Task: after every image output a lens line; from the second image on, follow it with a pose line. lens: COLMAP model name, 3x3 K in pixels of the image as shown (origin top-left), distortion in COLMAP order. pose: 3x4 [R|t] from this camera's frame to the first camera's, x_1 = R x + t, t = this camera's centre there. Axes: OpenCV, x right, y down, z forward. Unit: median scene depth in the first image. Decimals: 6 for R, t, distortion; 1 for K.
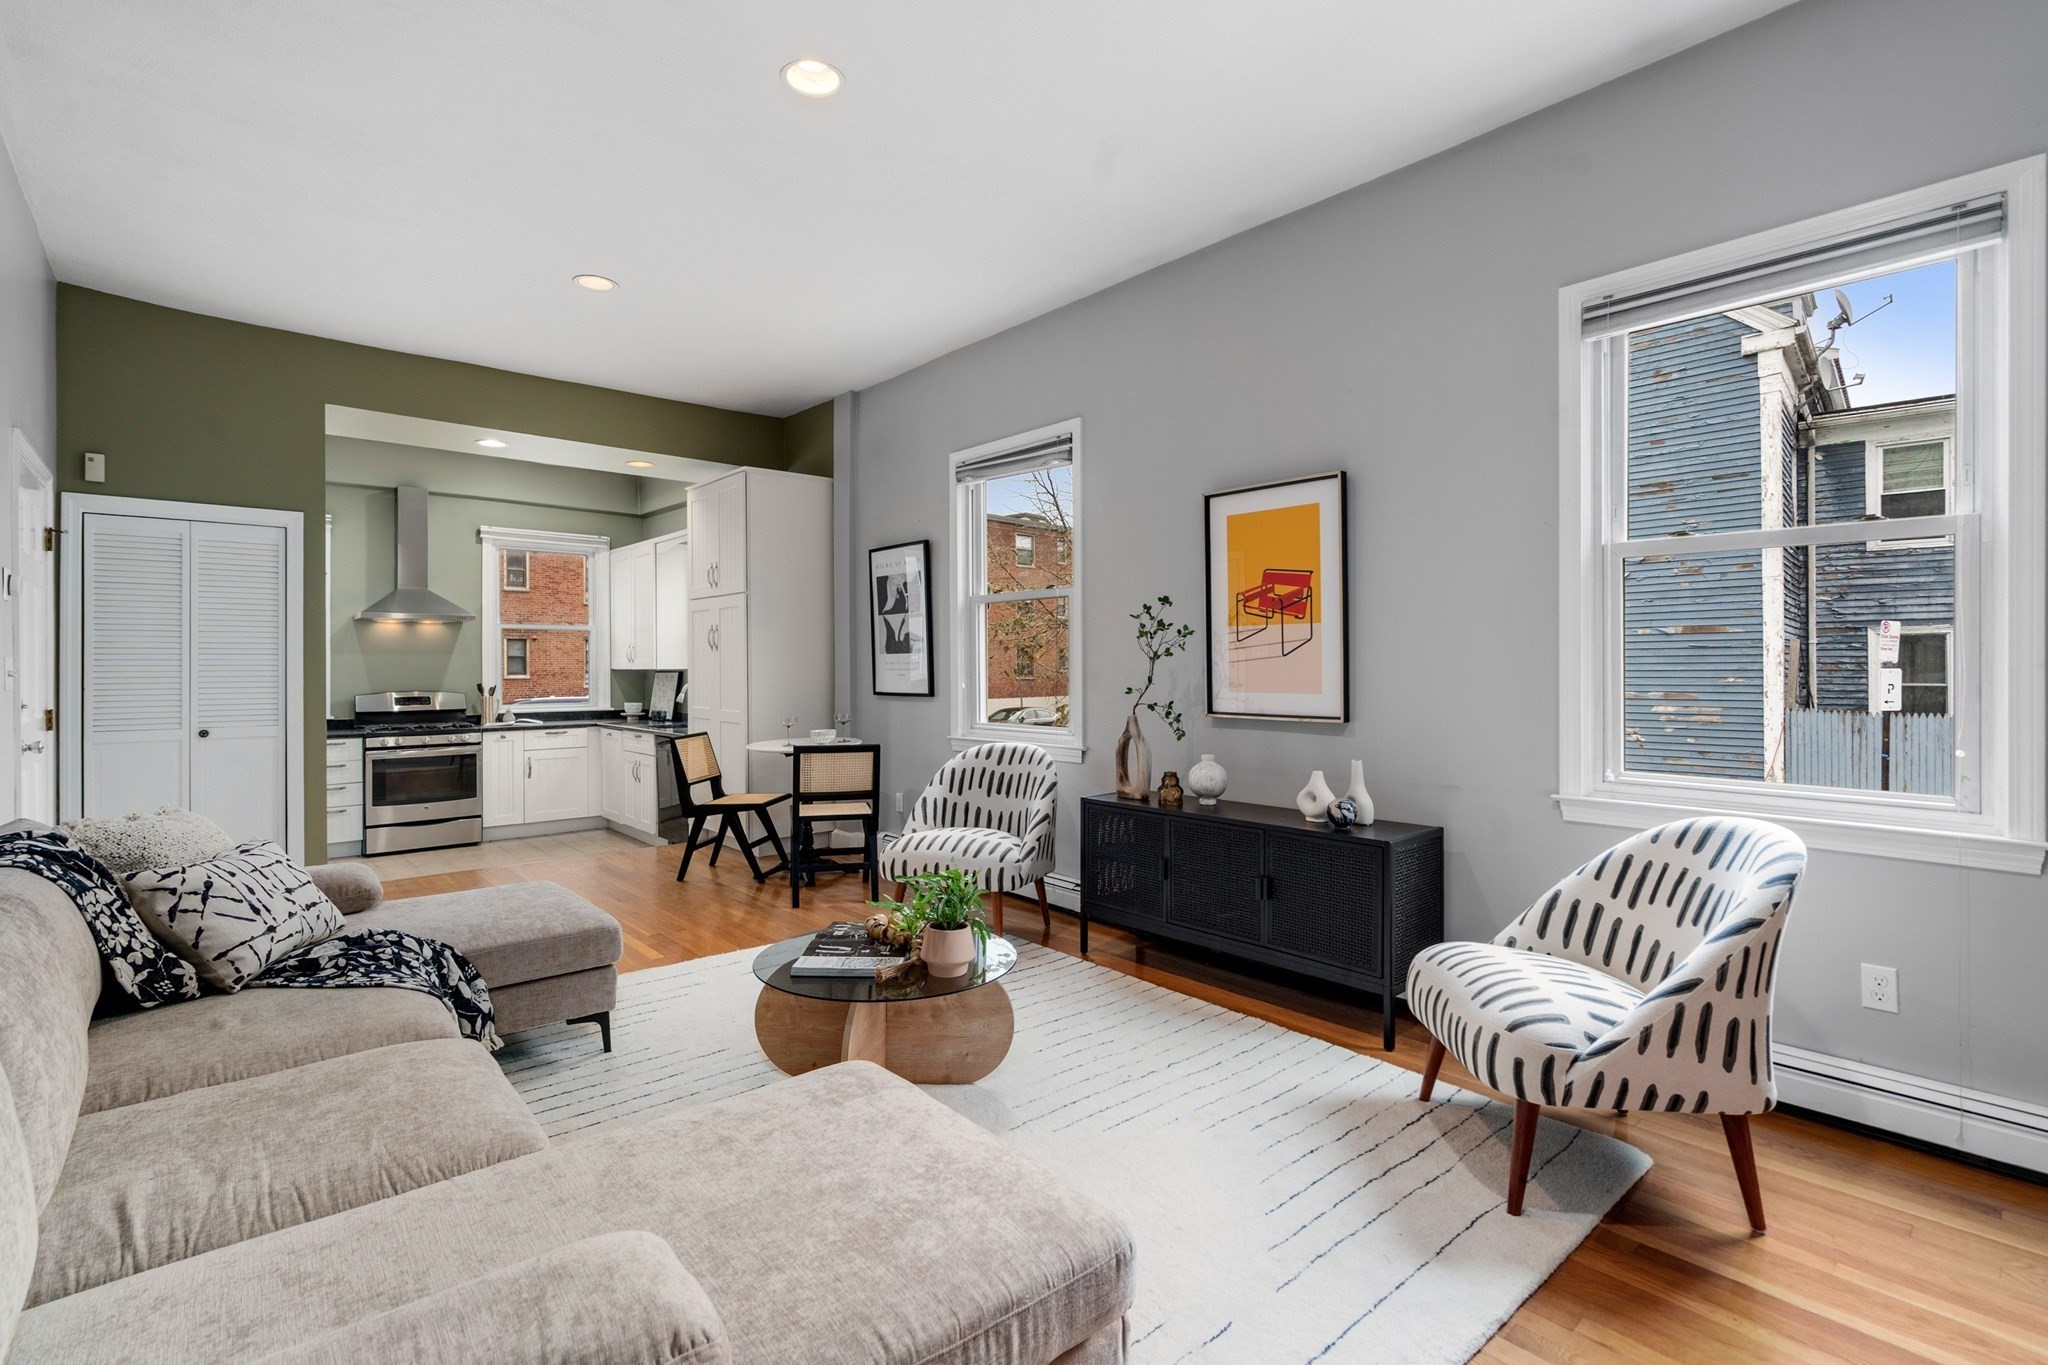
lens RADIAL K [[948.6, 0, 1027.4], [0, 948.6, 663.1], [0, 0, 1]] dist [-0.004279, 0.002281]
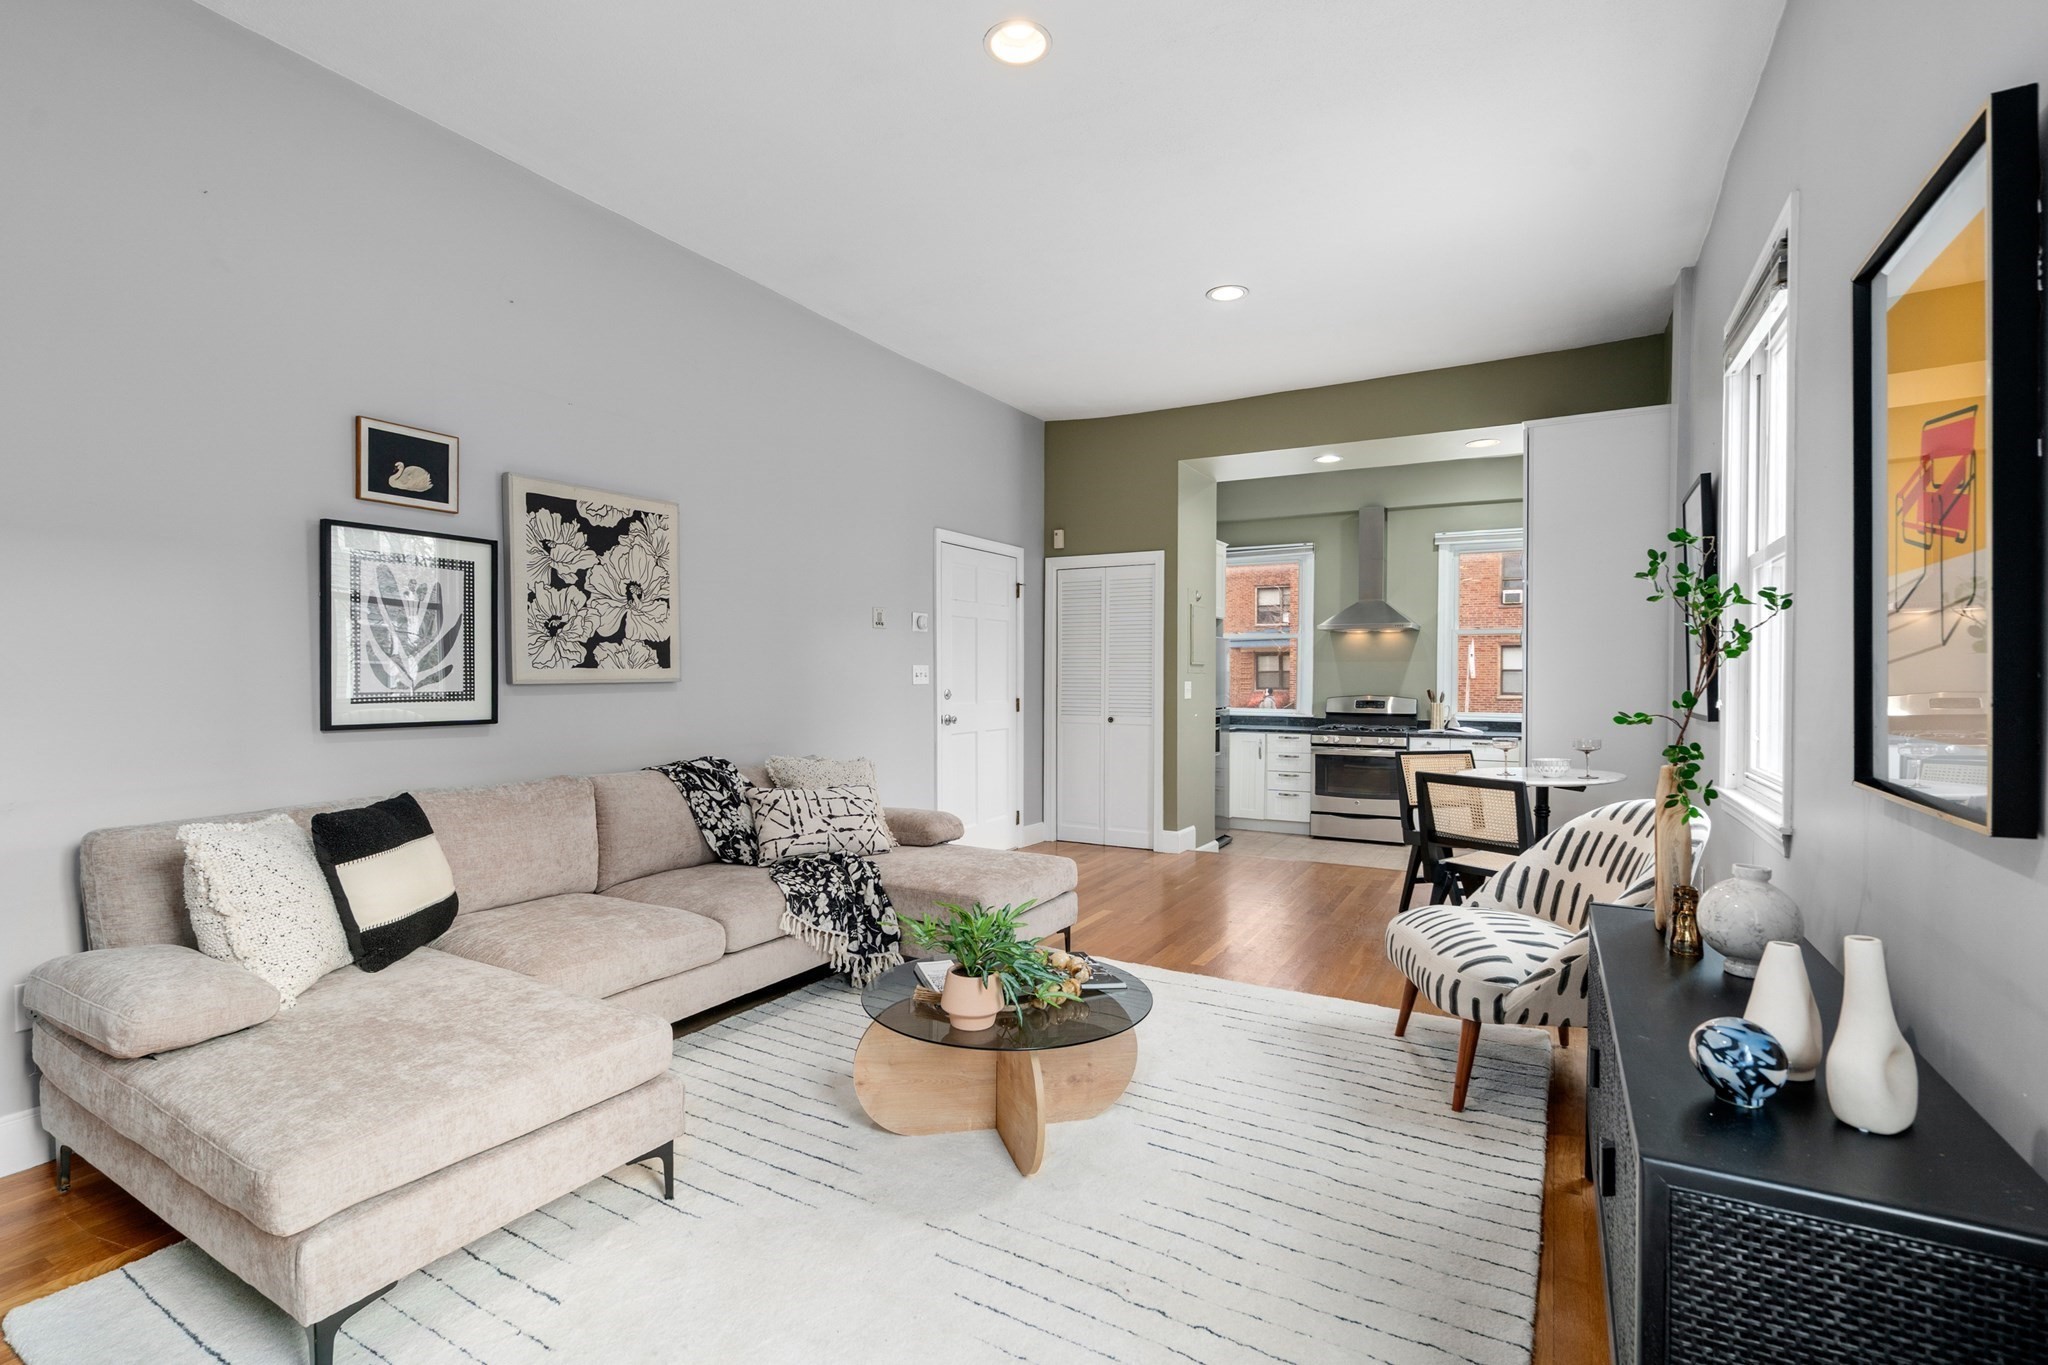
lens RADIAL K [[948.6, 0, 1012.6], [0, 948.6, 696.6], [0, 0, 1]] dist [-0.004279, 0.002281]
pose [[0.324609, 0.026075, -0.945489, 0.324638], [-0.001209, 0.999631, 0.027153, 0.002145], [0.945847, -0.007671, 0.324521, 0.333716]]
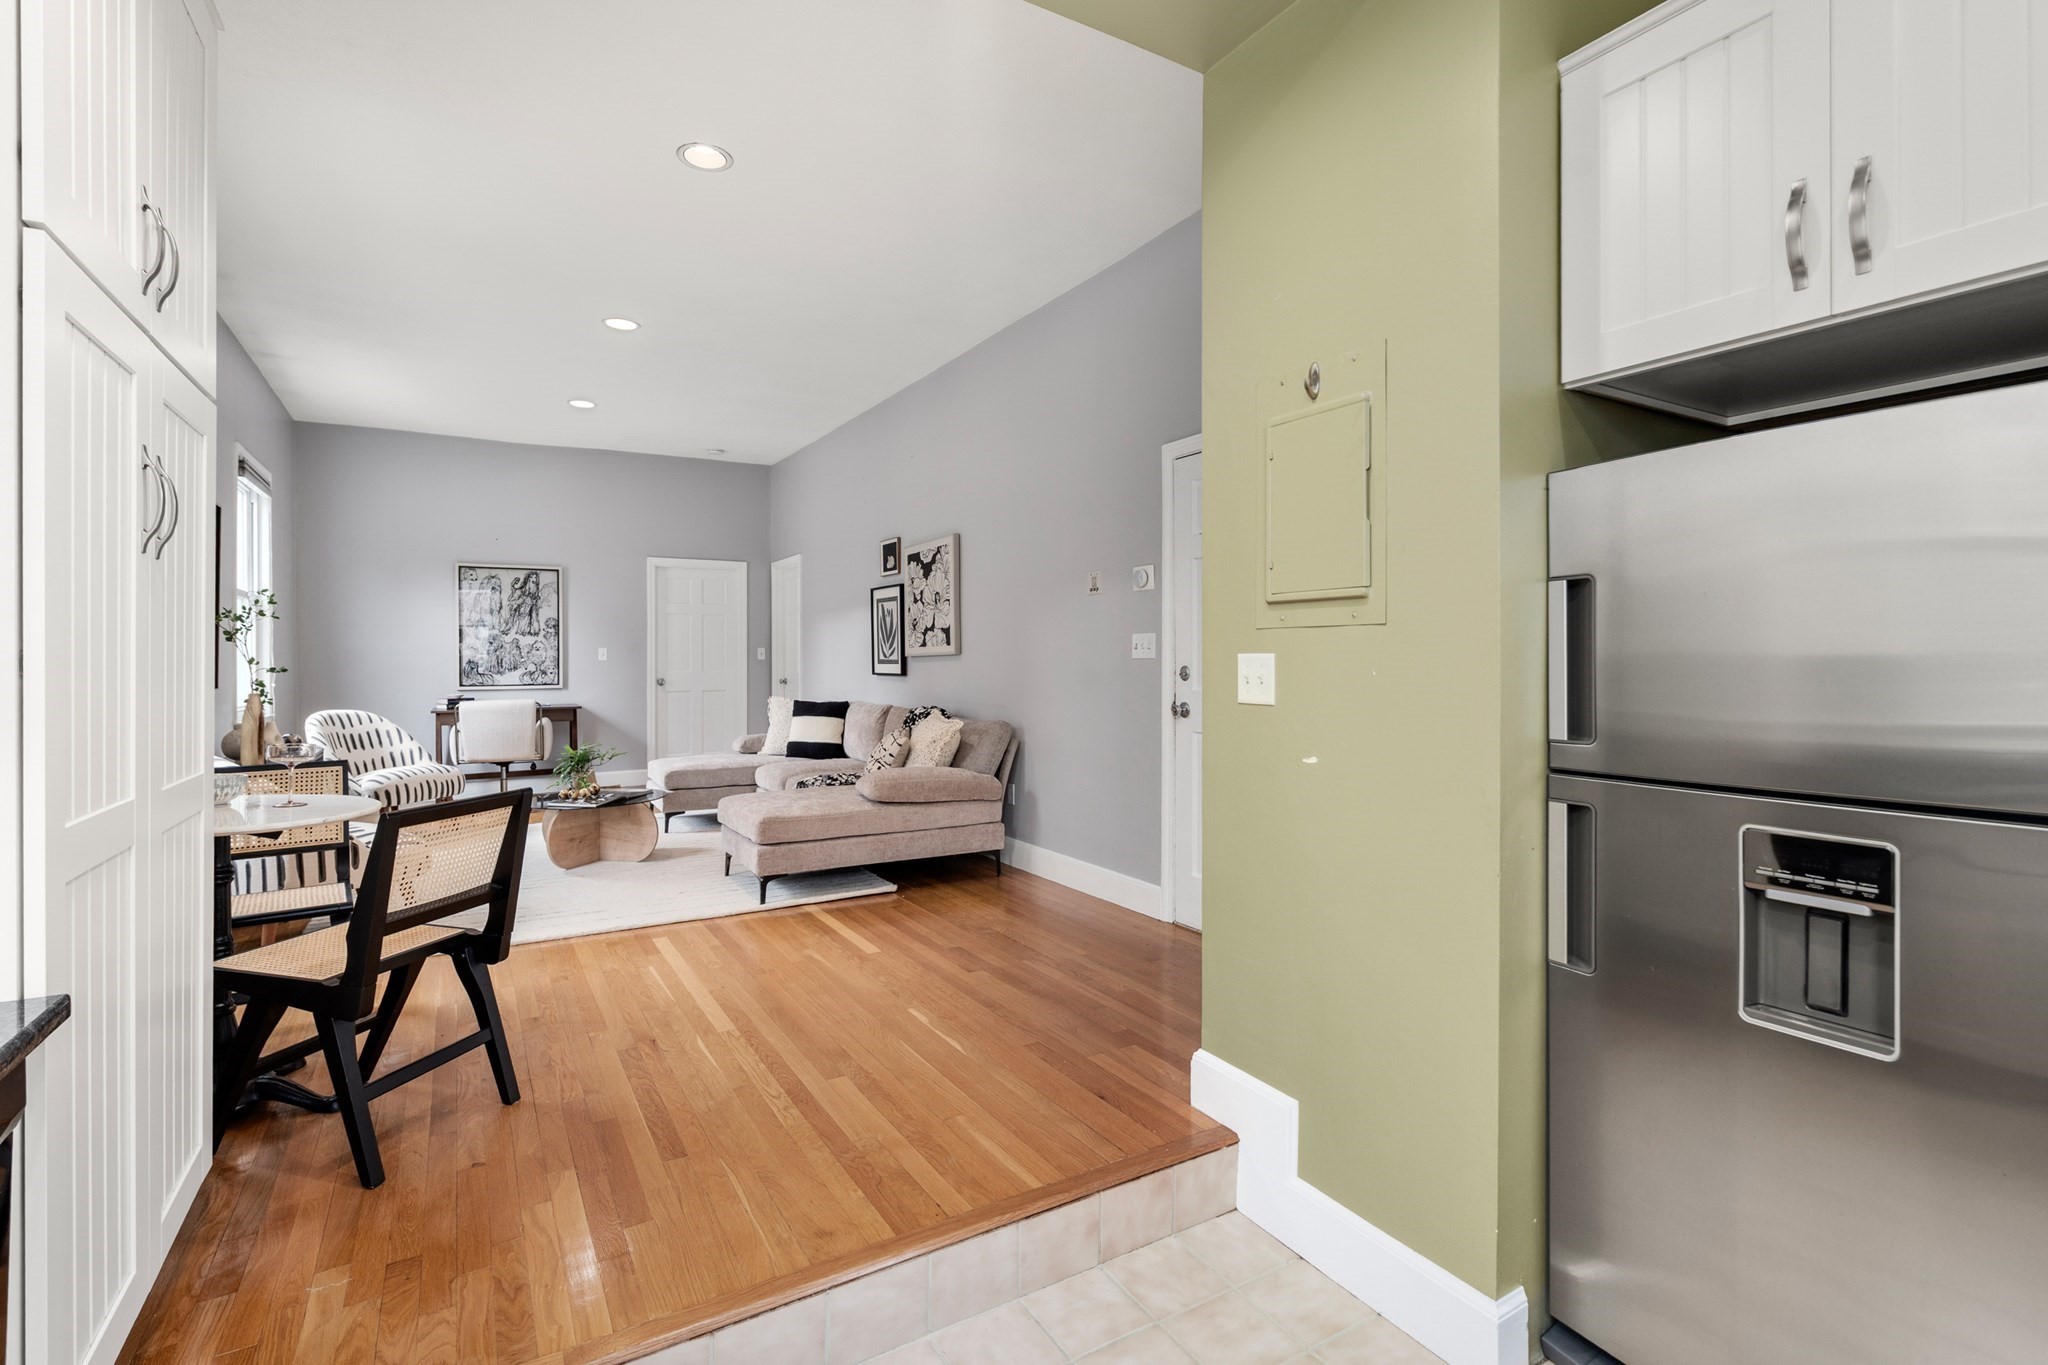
lens RADIAL K [[948.6, 0, 1033.3], [0, 948.6, 666.2], [0, 0, 1]] dist [-0.004279, 0.002281]
pose [[-0.983849, 0.006274, 0.178892, -0.641118], [0.007620, 0.999948, 0.006836, 0.016021], [-0.178840, 0.008089, -0.983845, 1.279654]]
